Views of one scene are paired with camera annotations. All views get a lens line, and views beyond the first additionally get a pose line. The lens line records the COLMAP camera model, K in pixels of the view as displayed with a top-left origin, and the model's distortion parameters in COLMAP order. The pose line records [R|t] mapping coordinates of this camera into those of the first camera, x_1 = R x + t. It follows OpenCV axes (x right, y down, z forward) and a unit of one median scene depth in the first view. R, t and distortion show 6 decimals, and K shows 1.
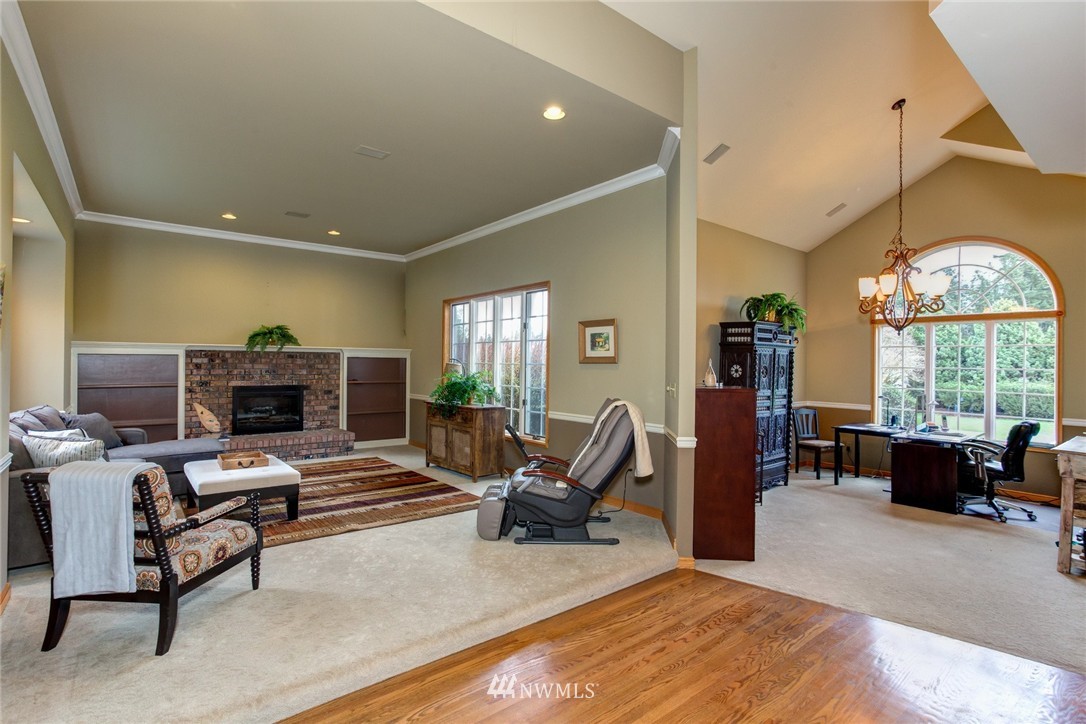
lens RADIAL K [[526.3, 0, 544.7], [0, 526.3, 359.6], [0, 0, 1]] dist [-0.001861, 0.000078]
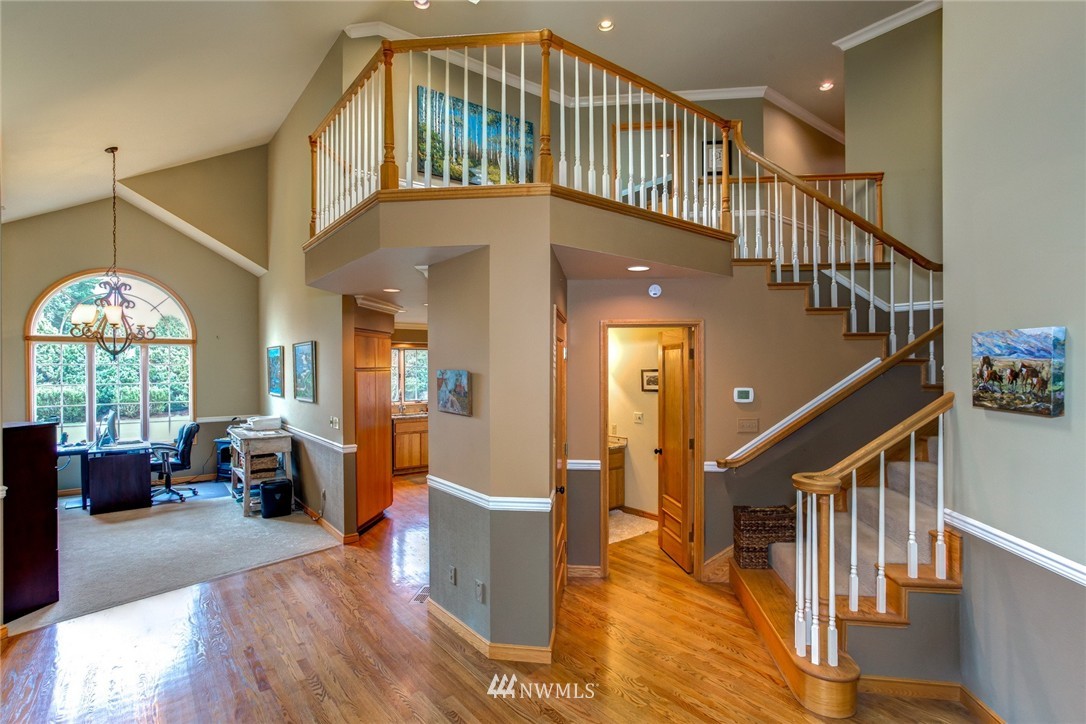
lens RADIAL K [[526.3, 0, 543.7], [0, 526.3, 363.5], [0, 0, 1]] dist [-0.001861, 0.000078]
pose [[0.017815, -0.005155, 0.999828, -0.409867], [-0.002581, 0.999983, 0.005202, -0.044224], [-0.999838, -0.002673, 0.017802, 0.071783]]
